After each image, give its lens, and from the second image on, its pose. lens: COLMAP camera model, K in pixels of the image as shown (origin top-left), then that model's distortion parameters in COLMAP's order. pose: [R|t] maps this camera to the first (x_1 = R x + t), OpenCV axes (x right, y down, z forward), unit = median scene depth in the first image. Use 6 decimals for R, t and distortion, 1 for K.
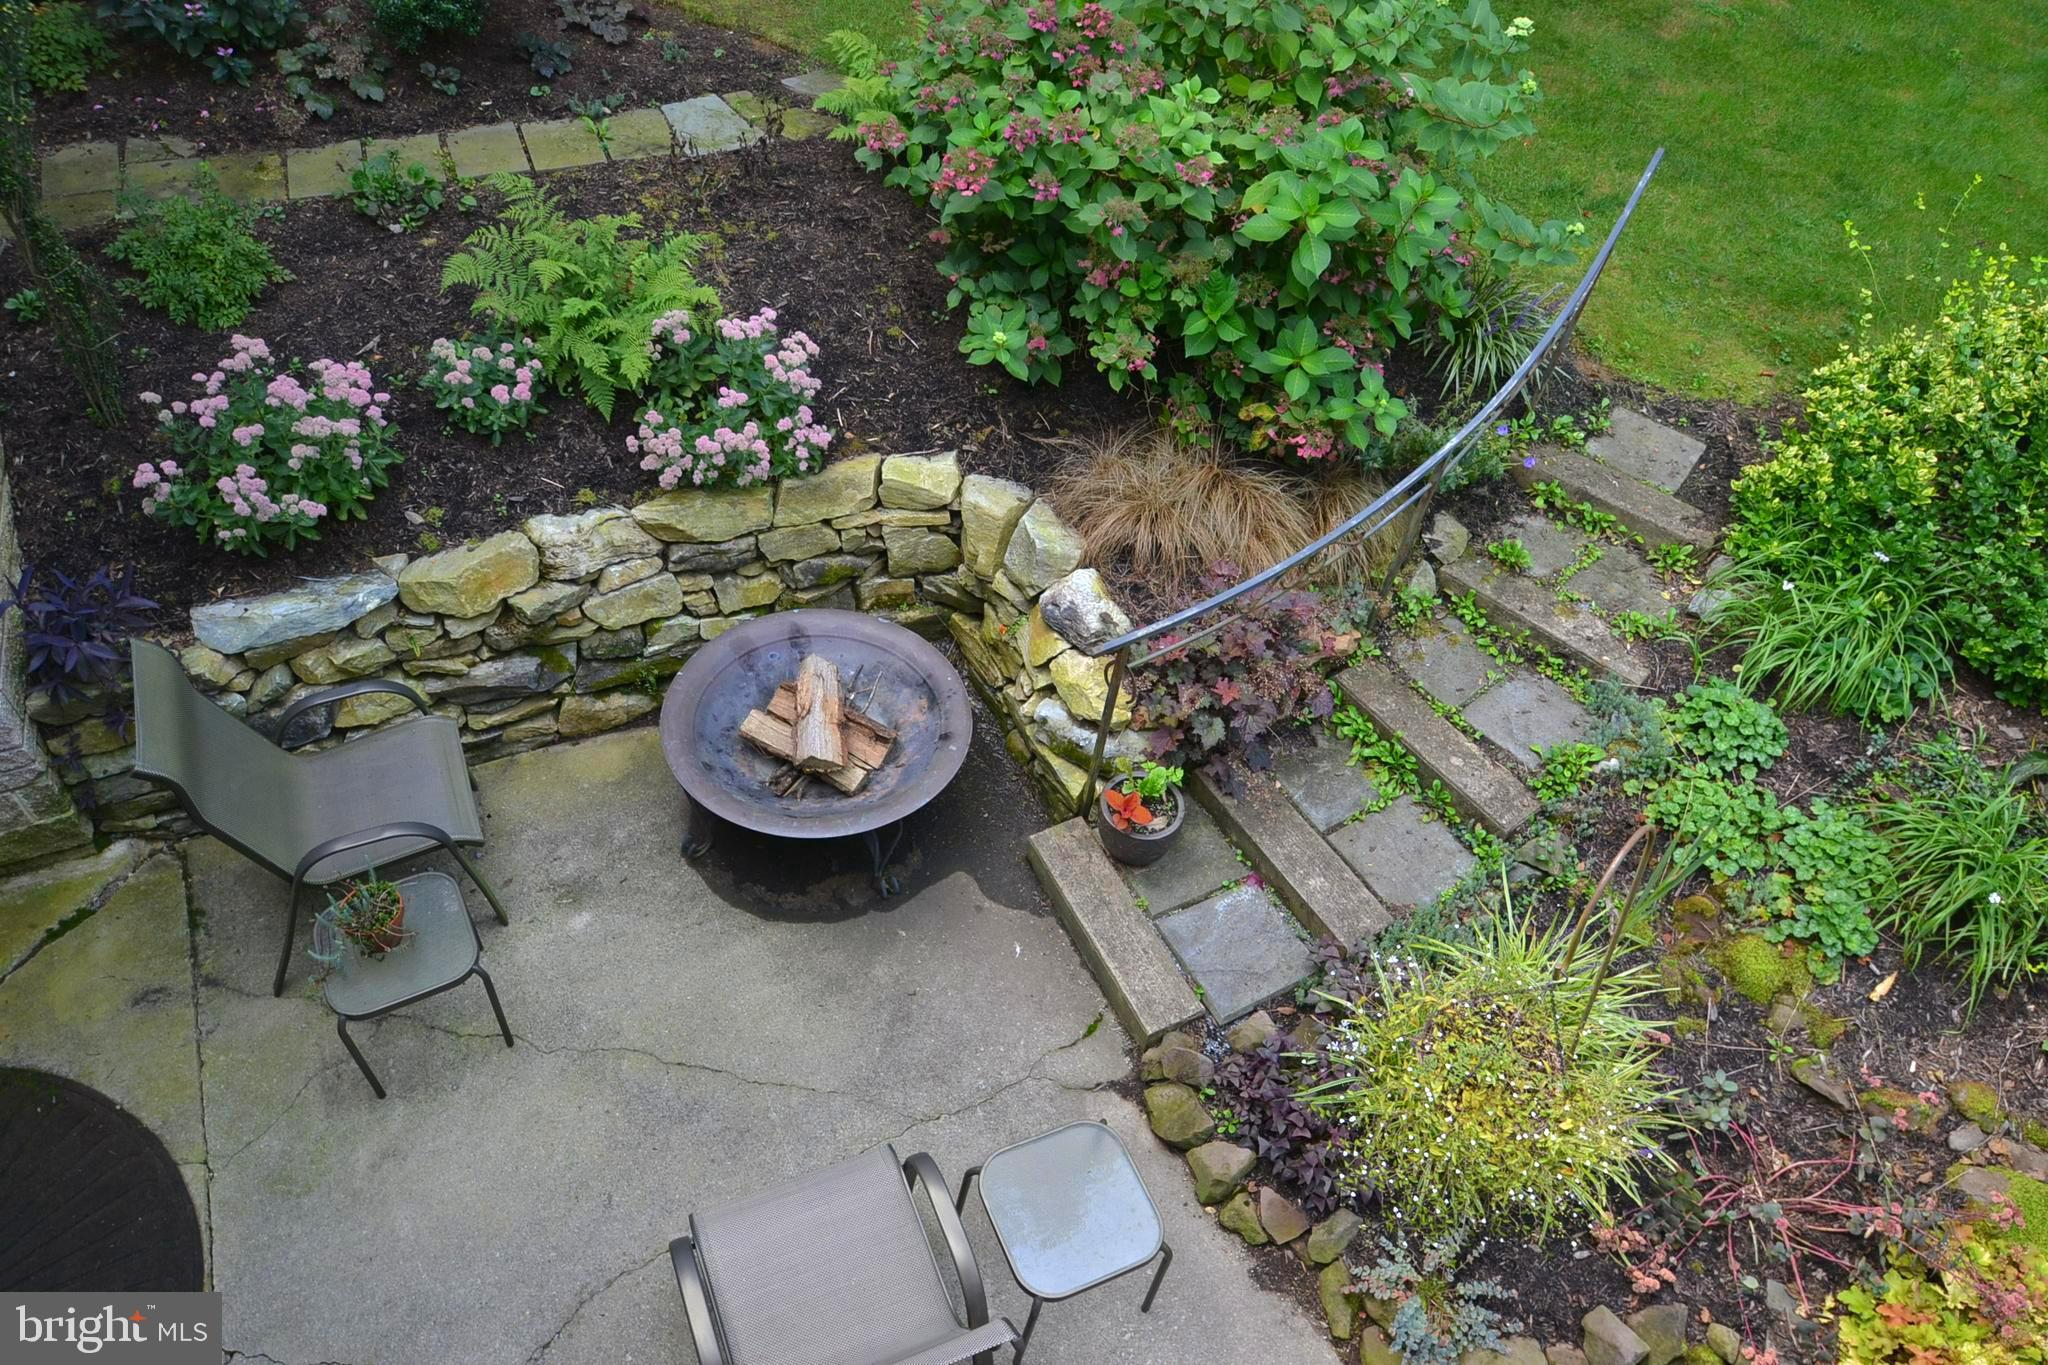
lens RADIAL K [[1303.6, 0, 1024.0], [0, 1303.6, 682.5], [0, 0, 1]] dist [-0.018905, -0.001534]
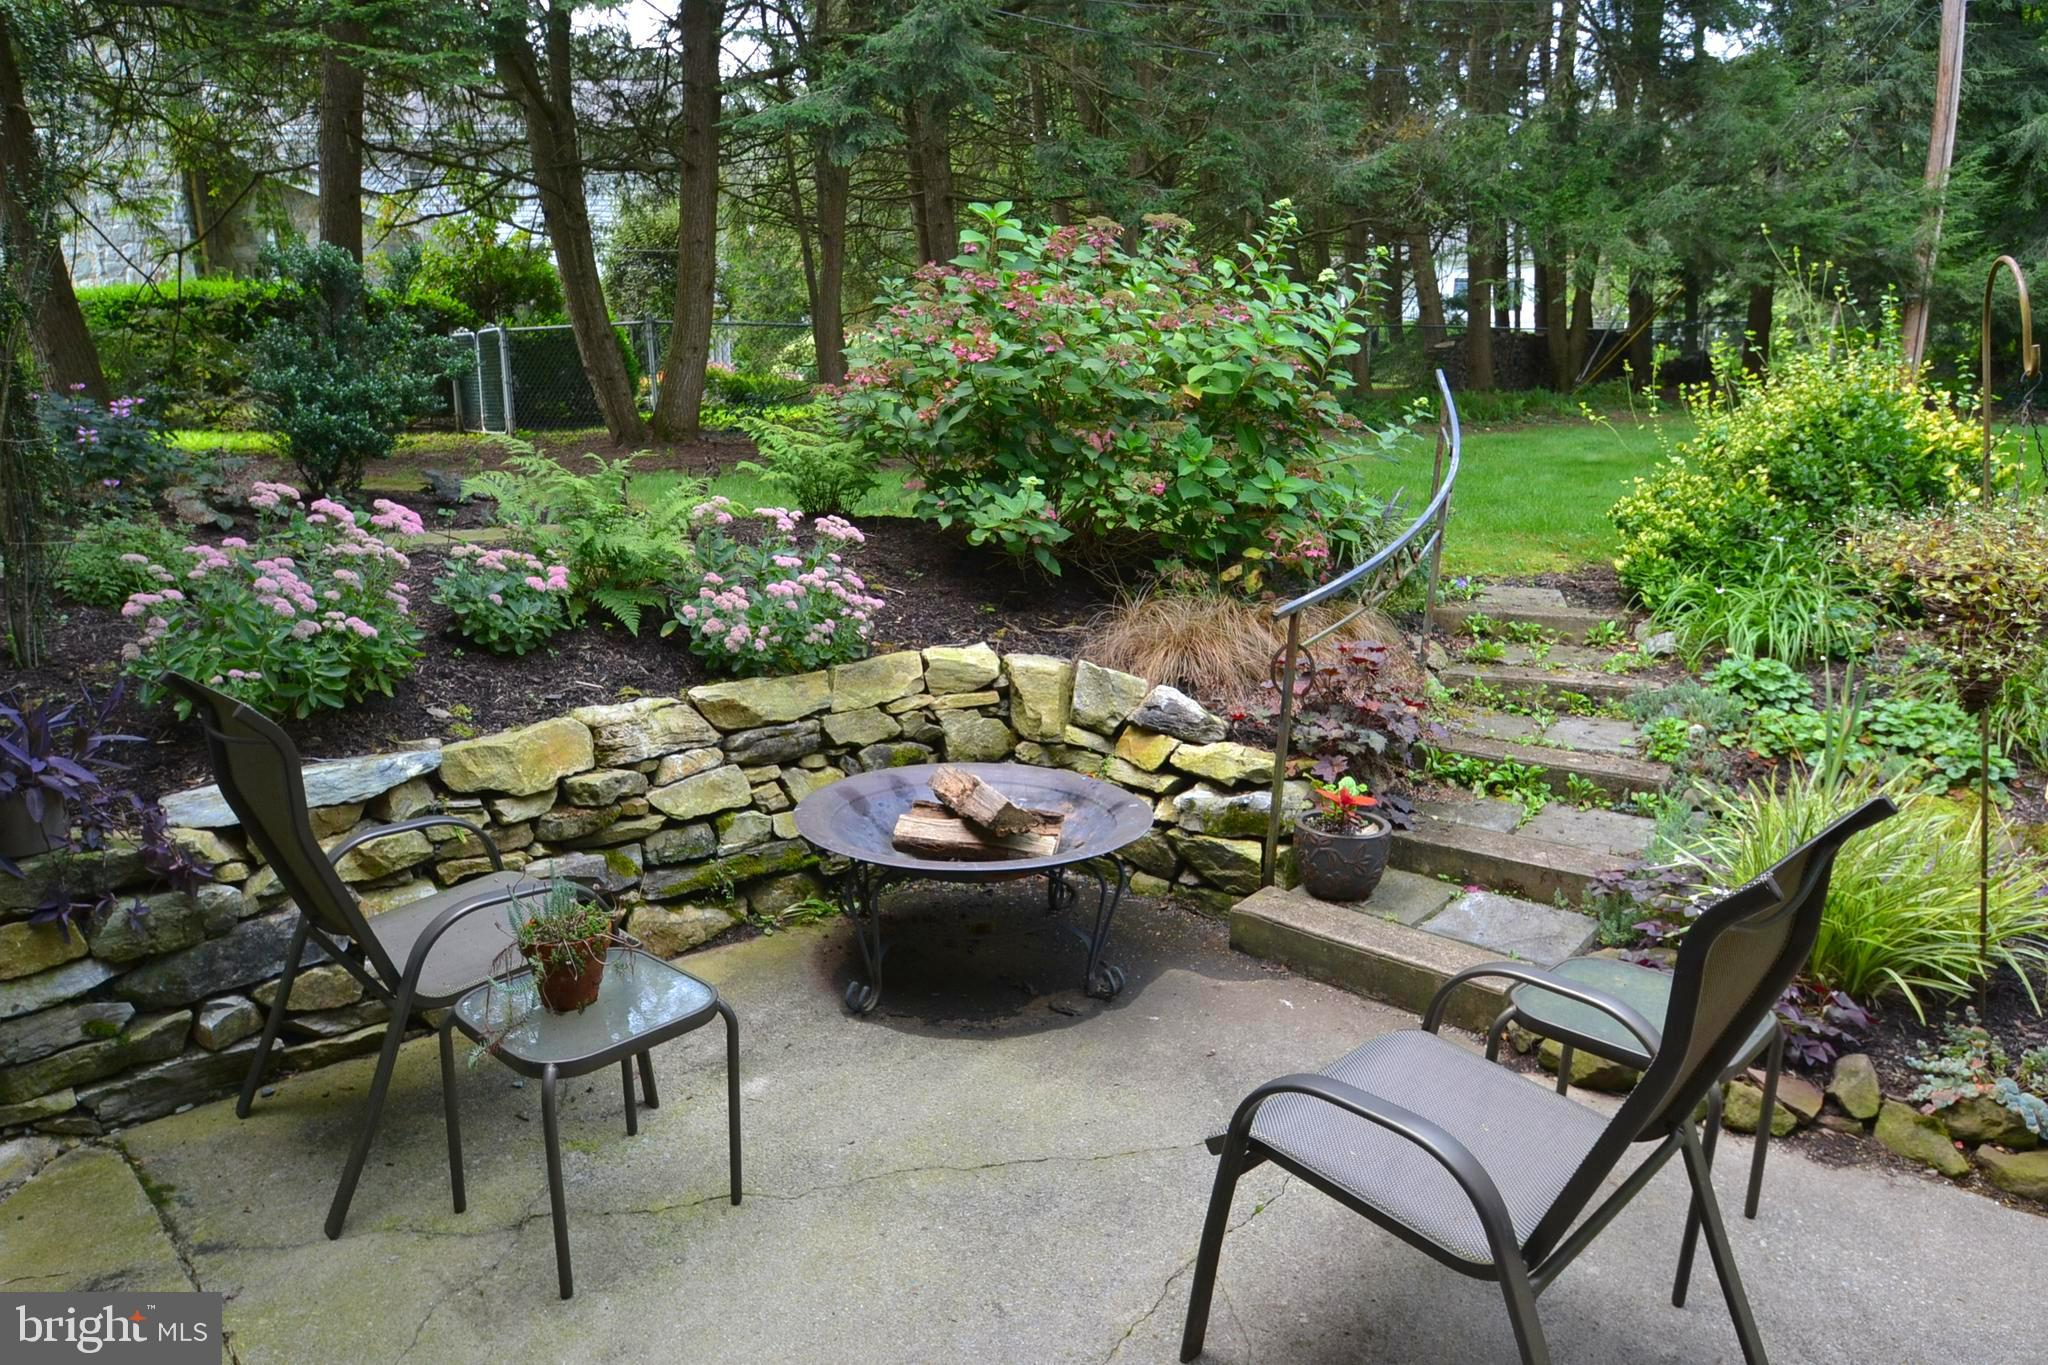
lens RADIAL K [[1224.2, 0, 1024.0], [0, 1224.2, 682.5], [0, 0, 1]] dist [-0.005797, -0.018244]
pose [[0.937923, -0.149513, 0.312962, -0.345093], [0.295830, 0.815890, -0.496798, 0.346209], [-0.181065, 0.558542, 0.809473, 0.271158]]
